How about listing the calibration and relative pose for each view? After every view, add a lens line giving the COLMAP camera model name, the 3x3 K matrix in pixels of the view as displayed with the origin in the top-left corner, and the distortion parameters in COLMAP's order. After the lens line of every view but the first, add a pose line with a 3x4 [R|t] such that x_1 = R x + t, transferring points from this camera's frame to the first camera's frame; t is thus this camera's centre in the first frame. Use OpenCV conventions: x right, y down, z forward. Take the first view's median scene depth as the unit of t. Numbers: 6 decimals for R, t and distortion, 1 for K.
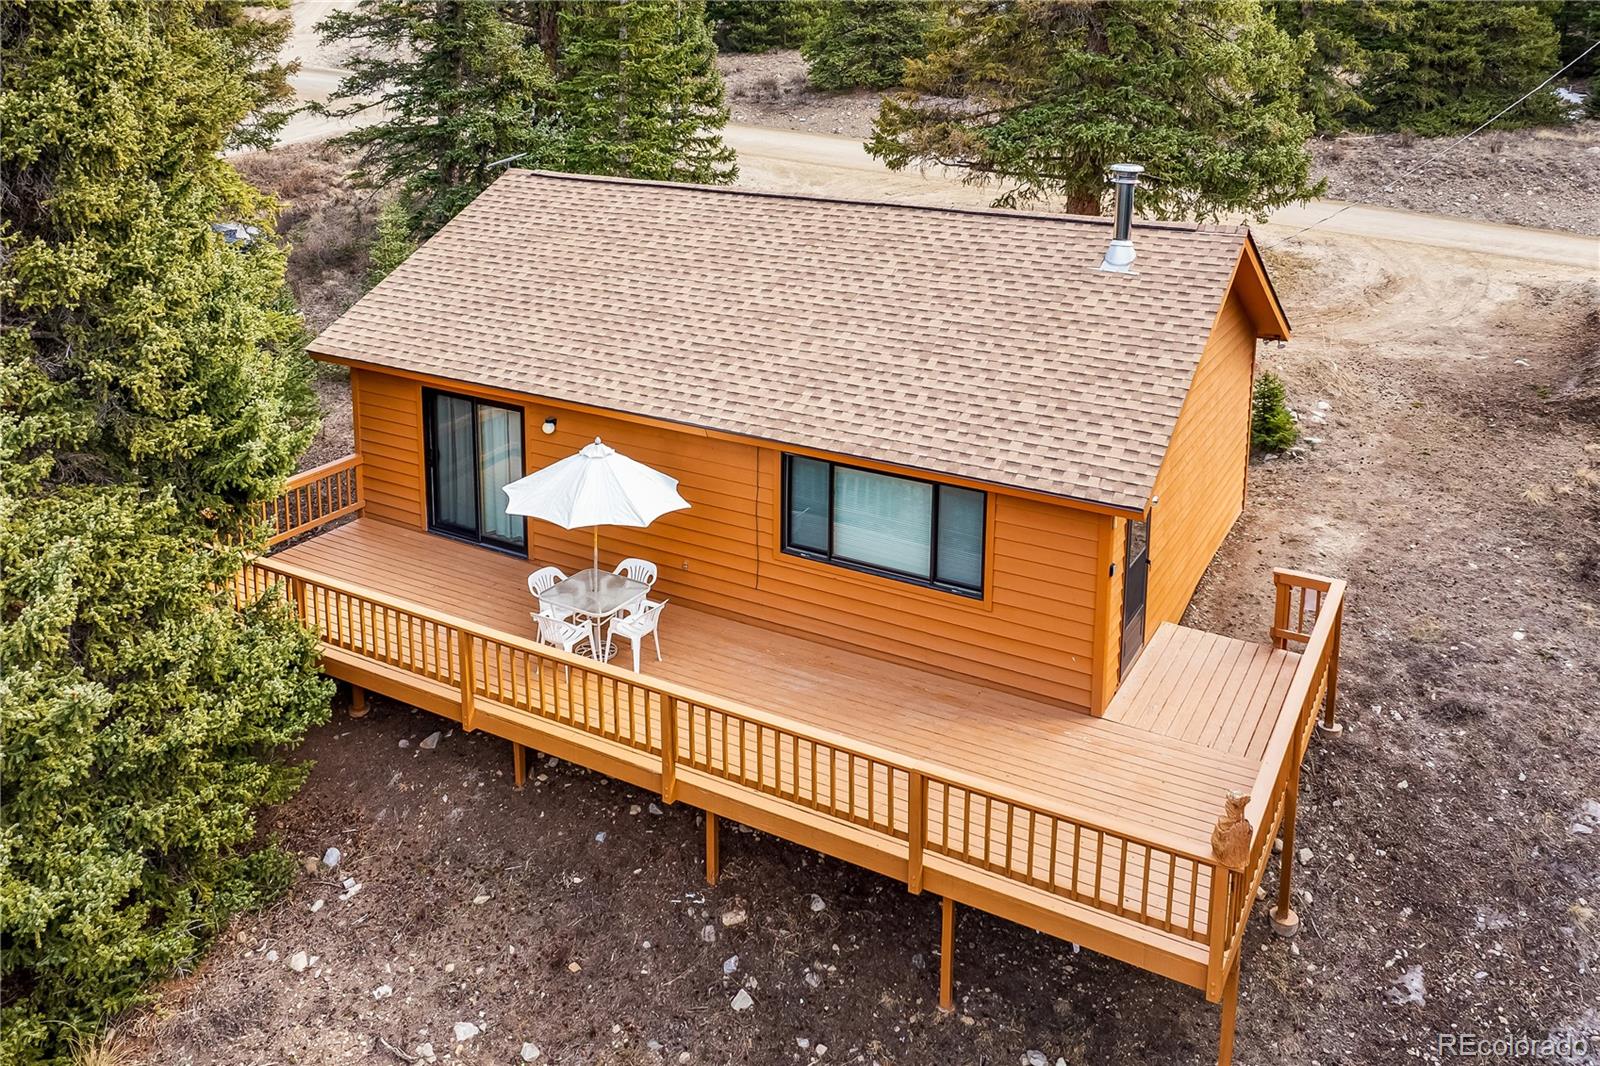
lens RADIAL K [[1206.2, 0, 685.5], [0, 1206.2, 264.8], [0, 0, 1]] dist [-0.023459, -0.004656]
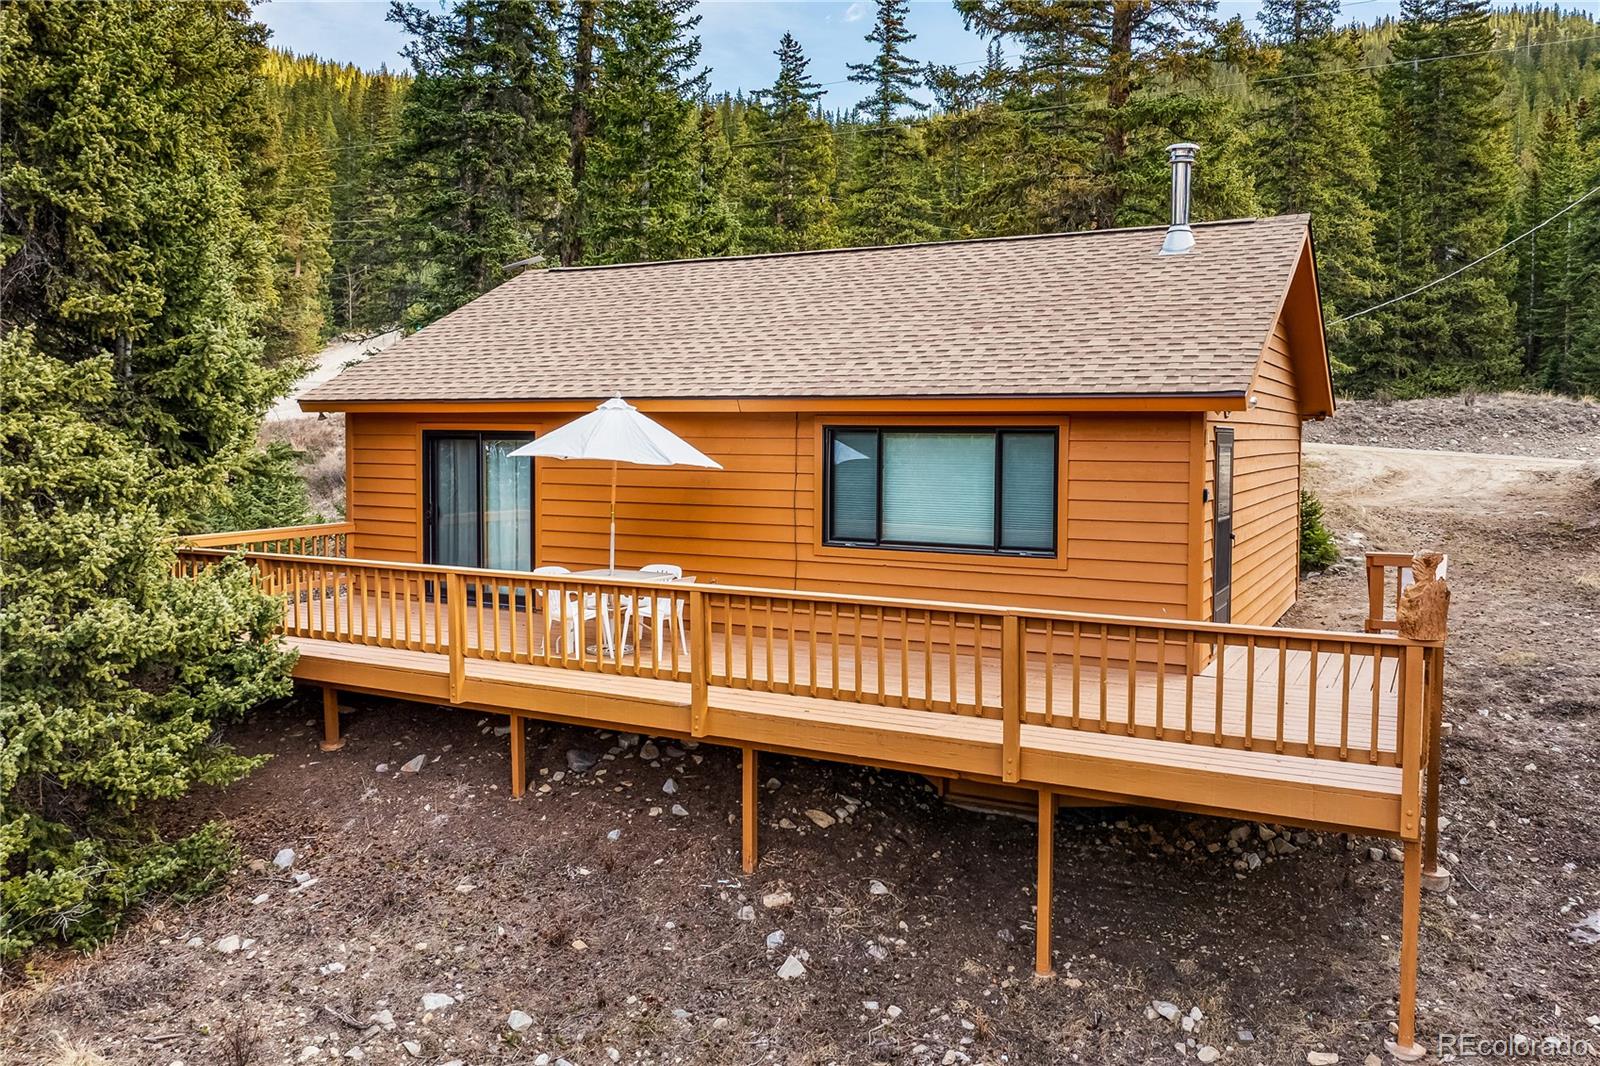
lens RADIAL K [[1123.6, 0, 755.7], [0, 1123.6, 534.5], [0, 0, 1]] dist [-0.048452, 0.015732]
pose [[0.998509, 0.007478, 0.054066, -0.016261], [-0.001392, 0.993736, -0.111741, 0.360643], [-0.054563, 0.111499, 0.992265, 0.204552]]
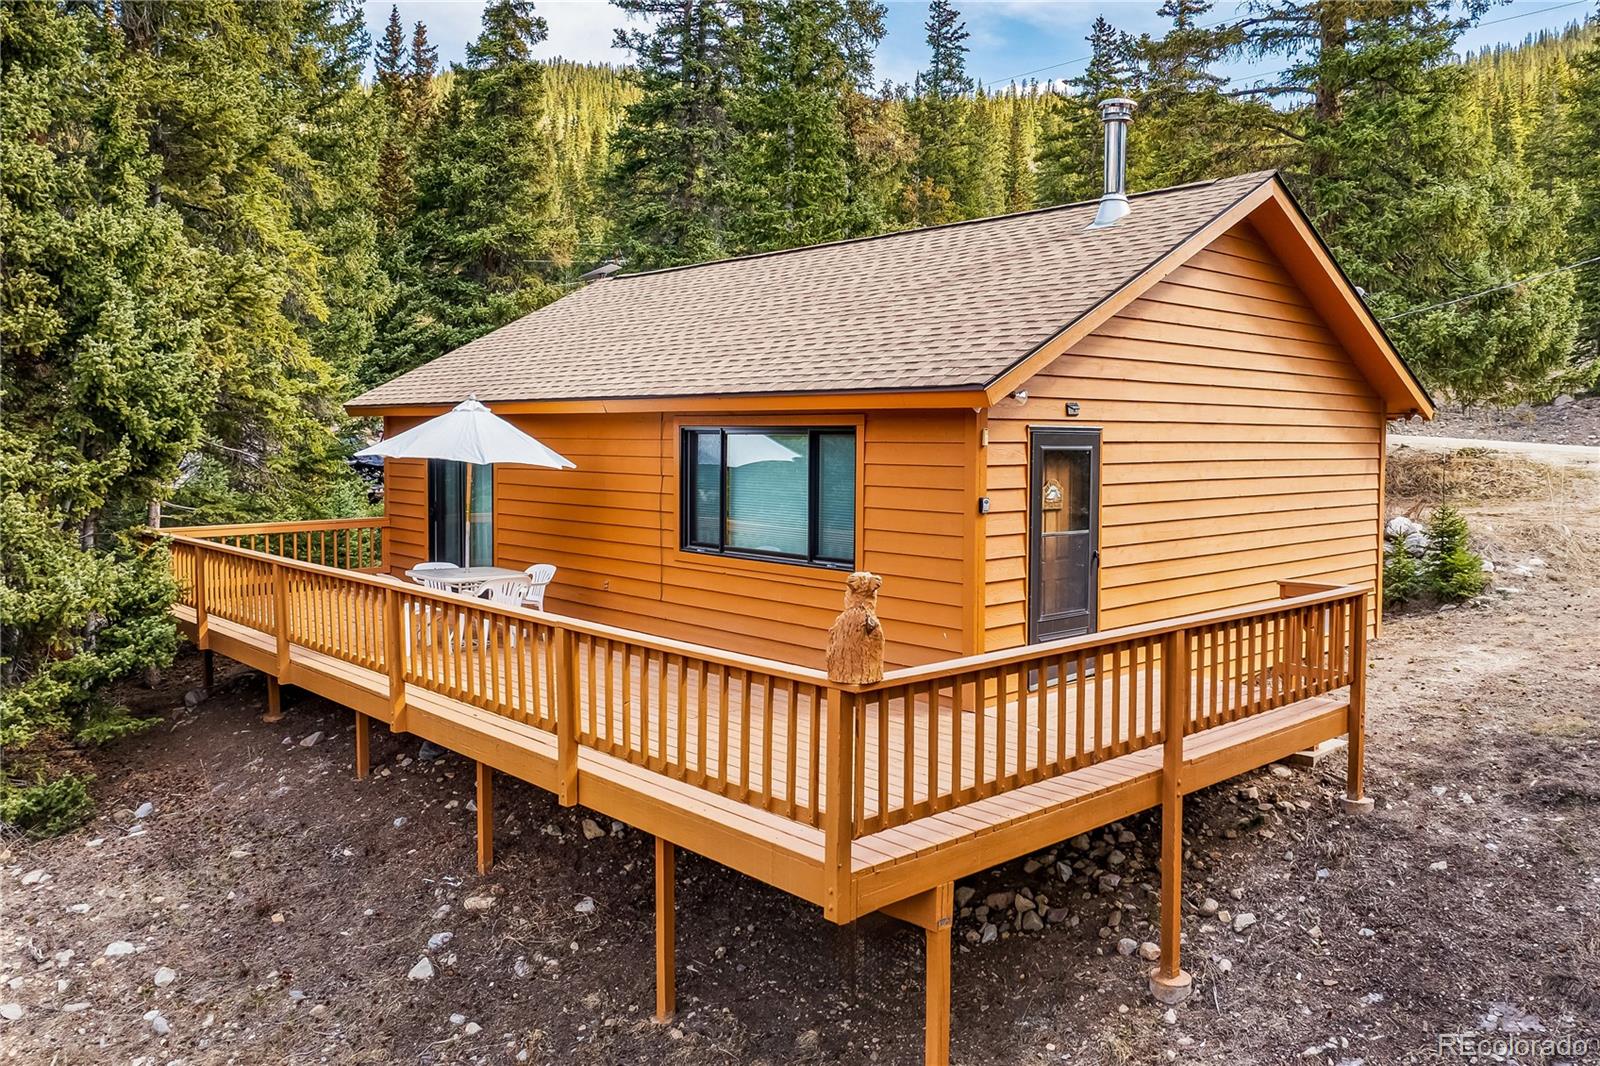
lens RADIAL K [[1127.9, 0, 800.0], [0, 1127.9, 533.0], [0, 0, 1]] dist [-0.052624, 0.023329]
pose [[0.965822, 0.034283, -0.256929, 0.409948], [-0.063695, 0.992212, -0.107041, 0.342487], [0.251259, 0.119748, 0.960484, 0.279410]]
